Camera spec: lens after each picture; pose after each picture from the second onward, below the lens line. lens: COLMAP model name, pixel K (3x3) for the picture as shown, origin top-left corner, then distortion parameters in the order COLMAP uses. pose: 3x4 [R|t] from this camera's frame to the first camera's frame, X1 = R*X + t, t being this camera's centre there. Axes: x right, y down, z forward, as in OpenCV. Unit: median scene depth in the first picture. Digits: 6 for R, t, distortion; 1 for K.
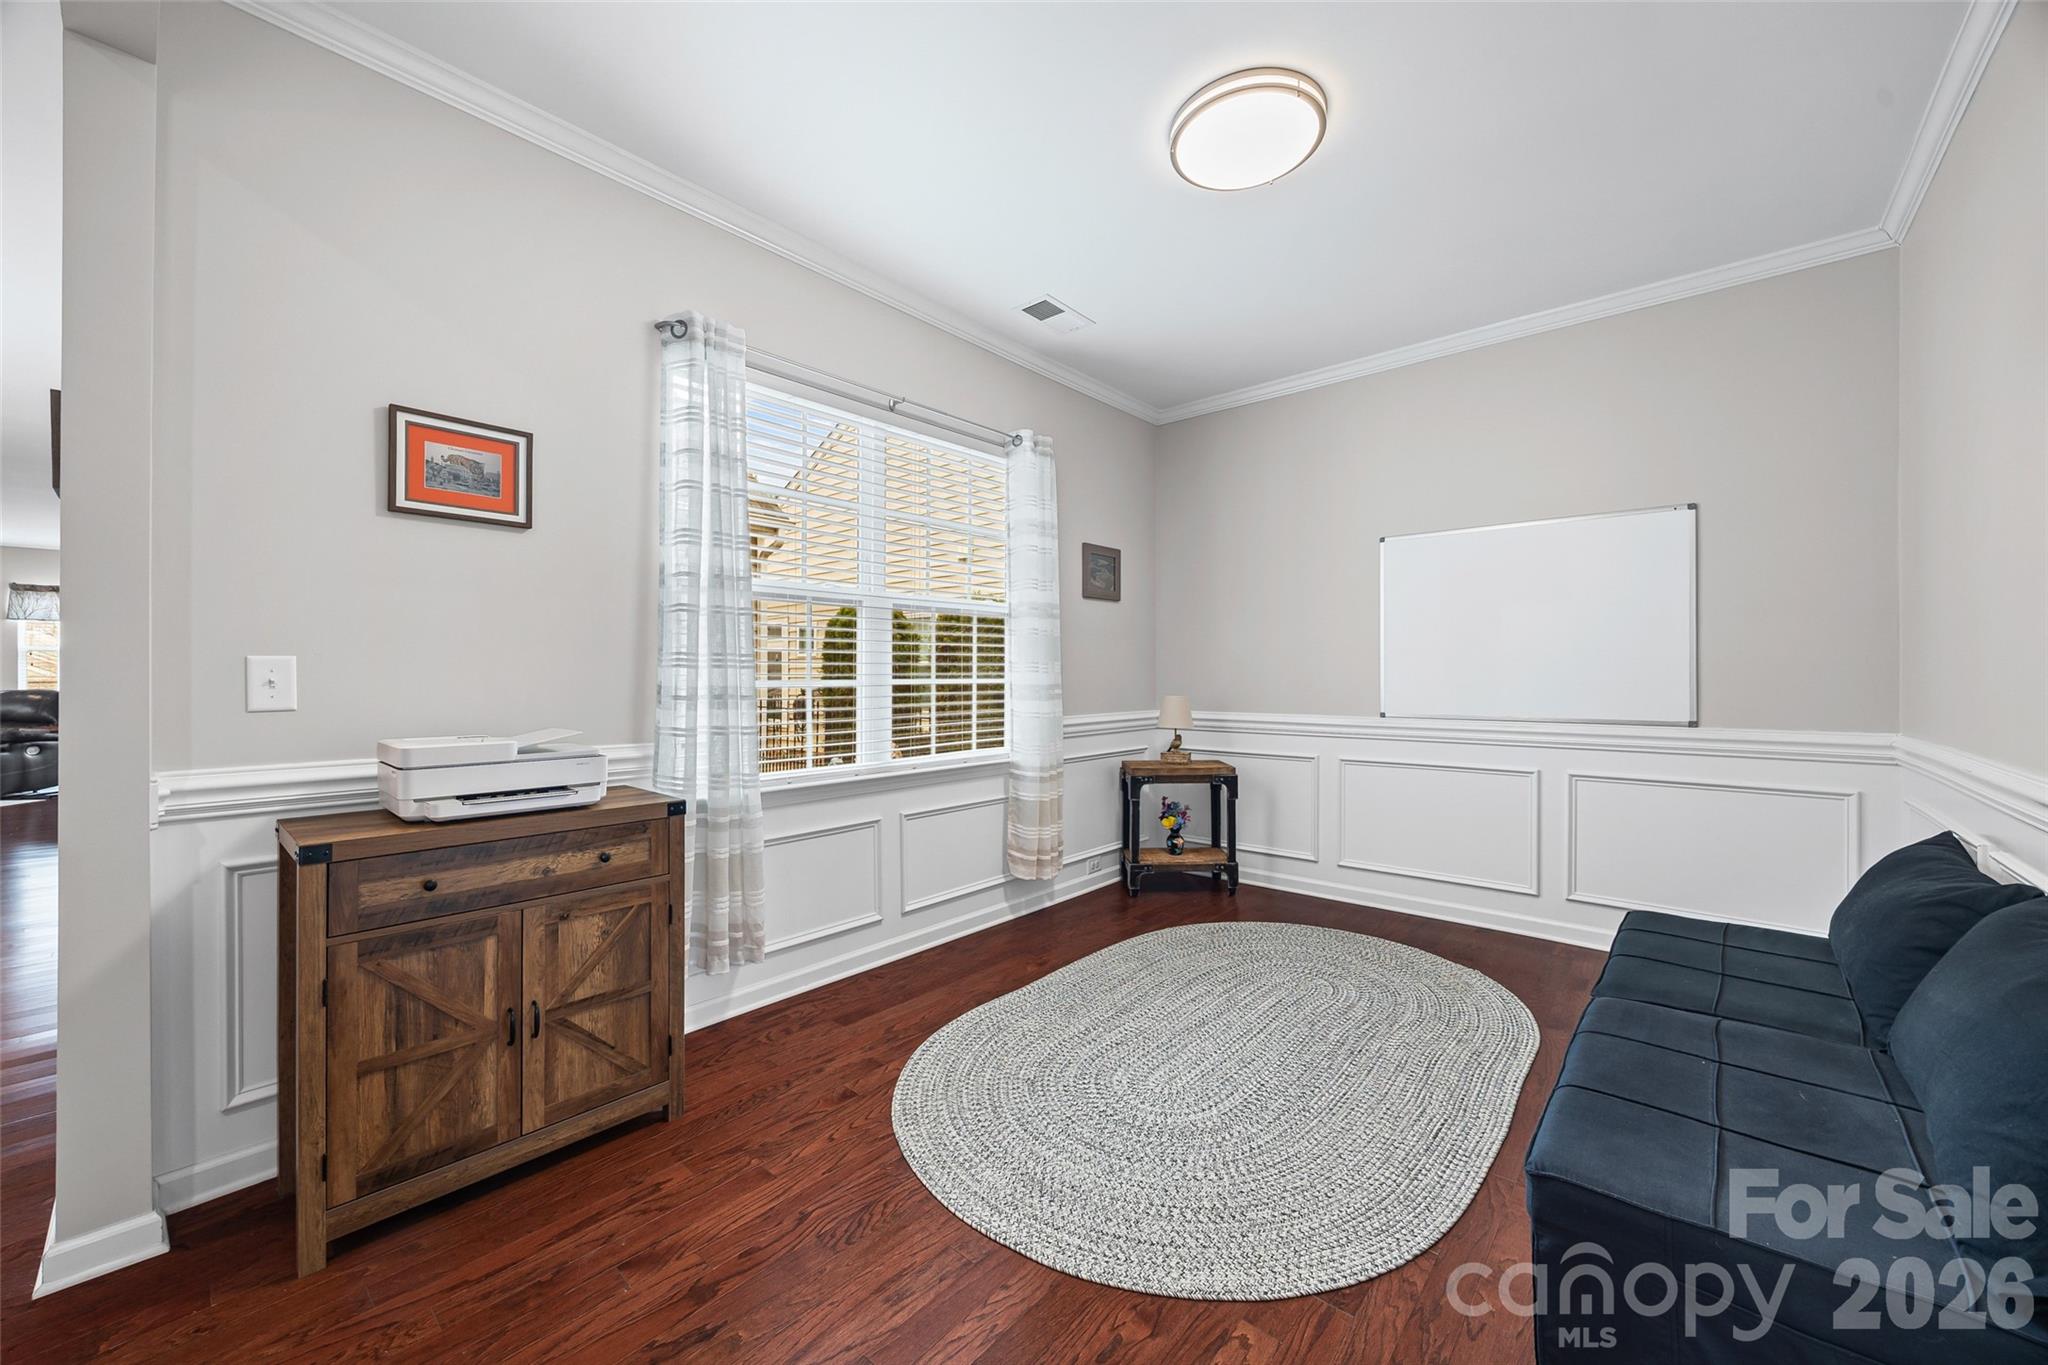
lens RADIAL K [[792.3, 0, 1014.8], [0, 792.3, 670.6], [0, 0, 1]] dist [-0.002531, 0.000440]
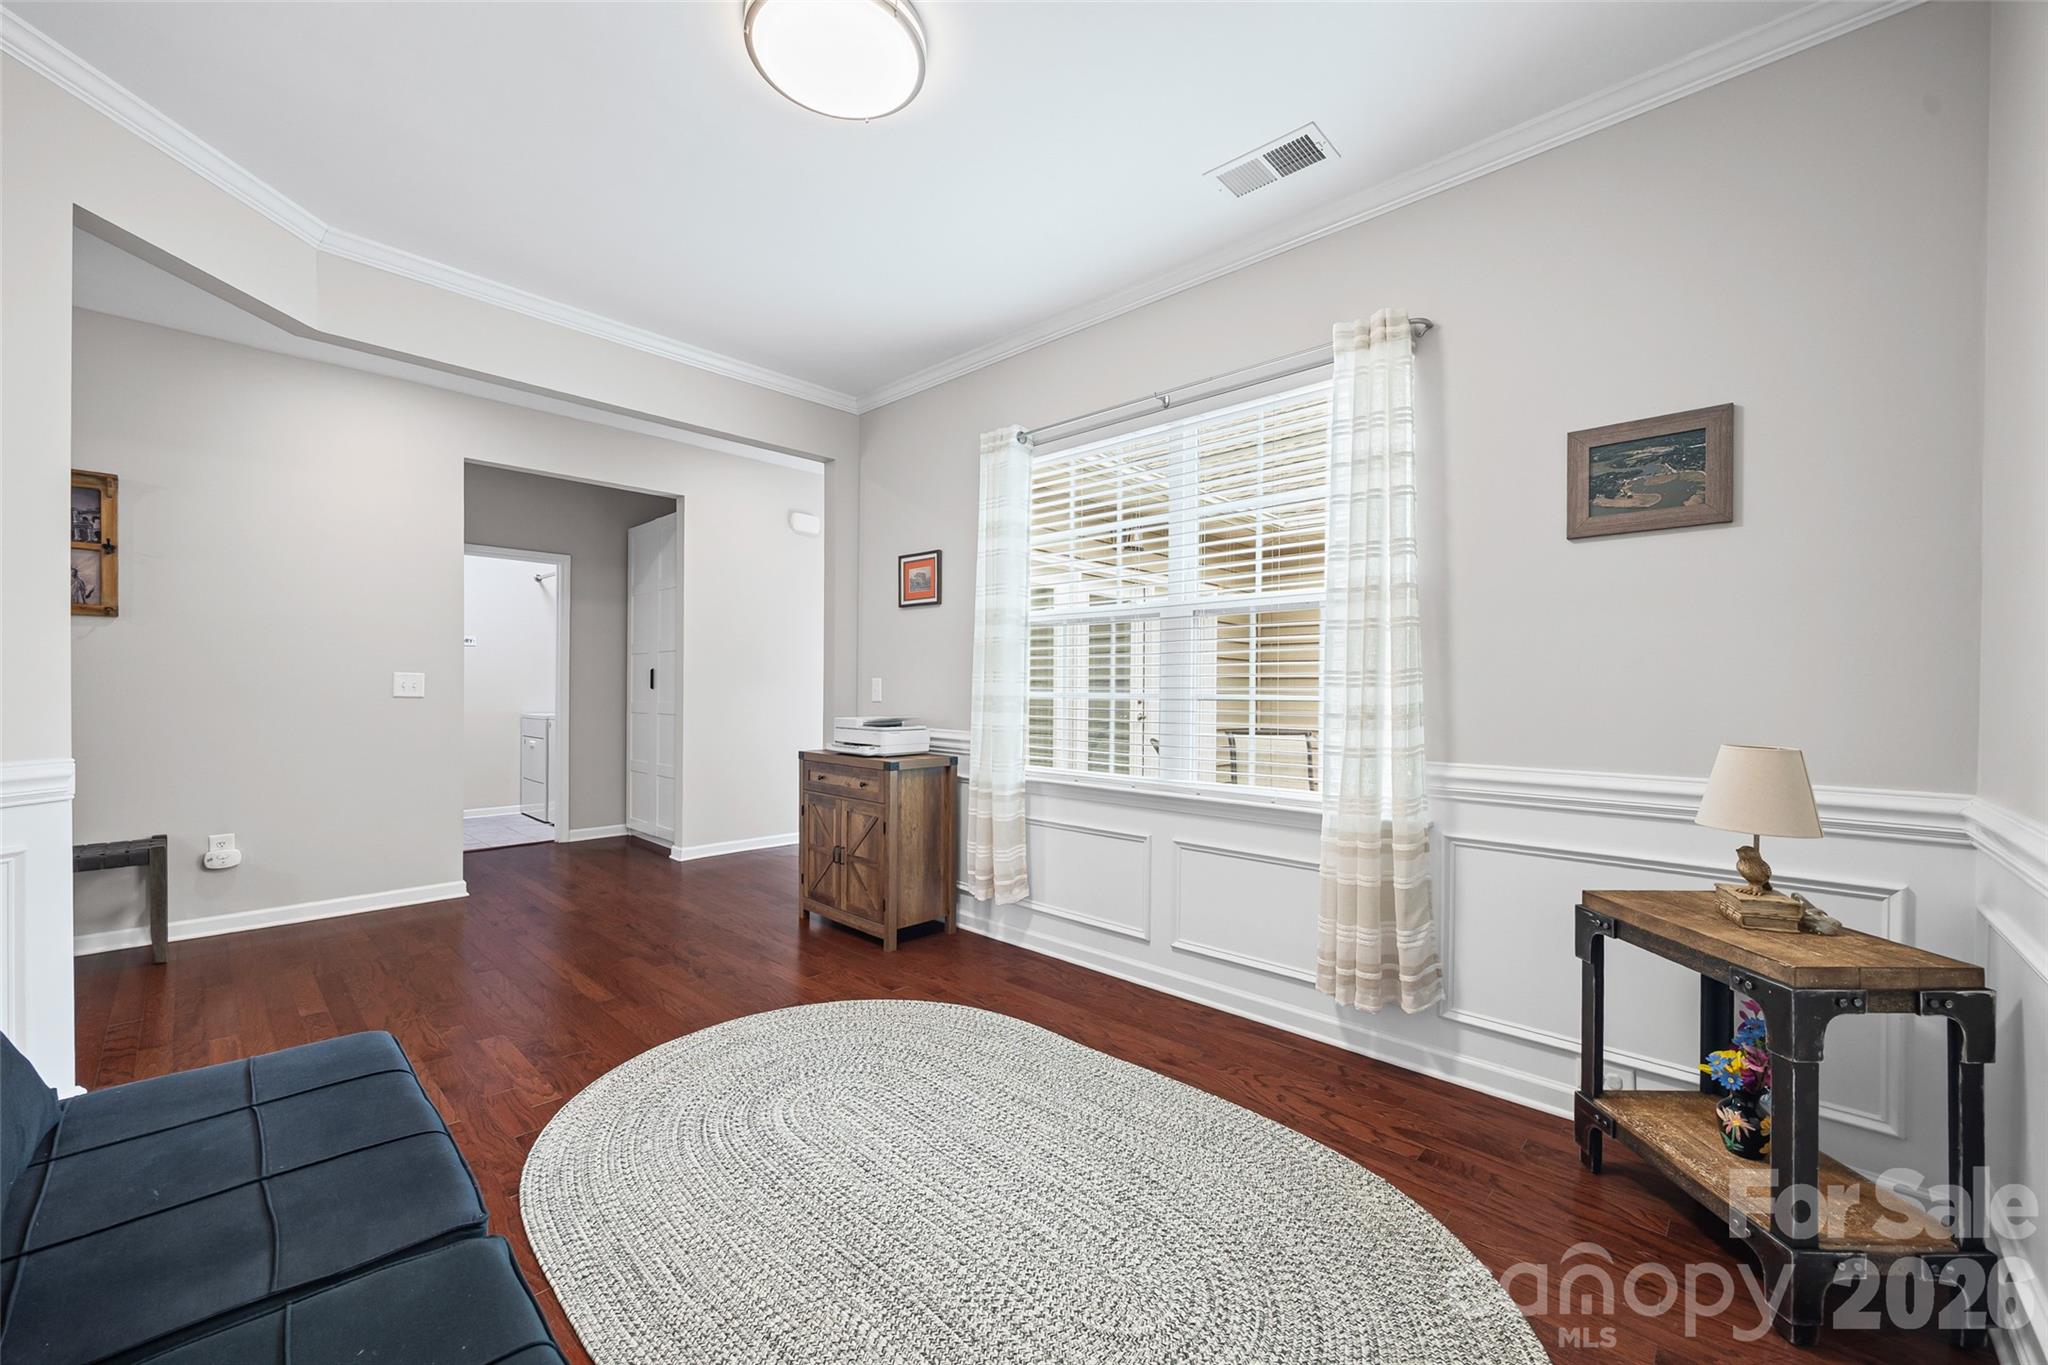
lens RADIAL K [[792.3, 0, 1013.8], [0, 792.3, 688.1], [0, 0, 1]] dist [-0.002531, 0.000440]
pose [[-0.039023, 0.003740, -0.999231, 0.918394], [-0.000482, 0.999993, 0.003762, 0.001466], [0.999238, 0.000629, -0.039021, 0.990986]]
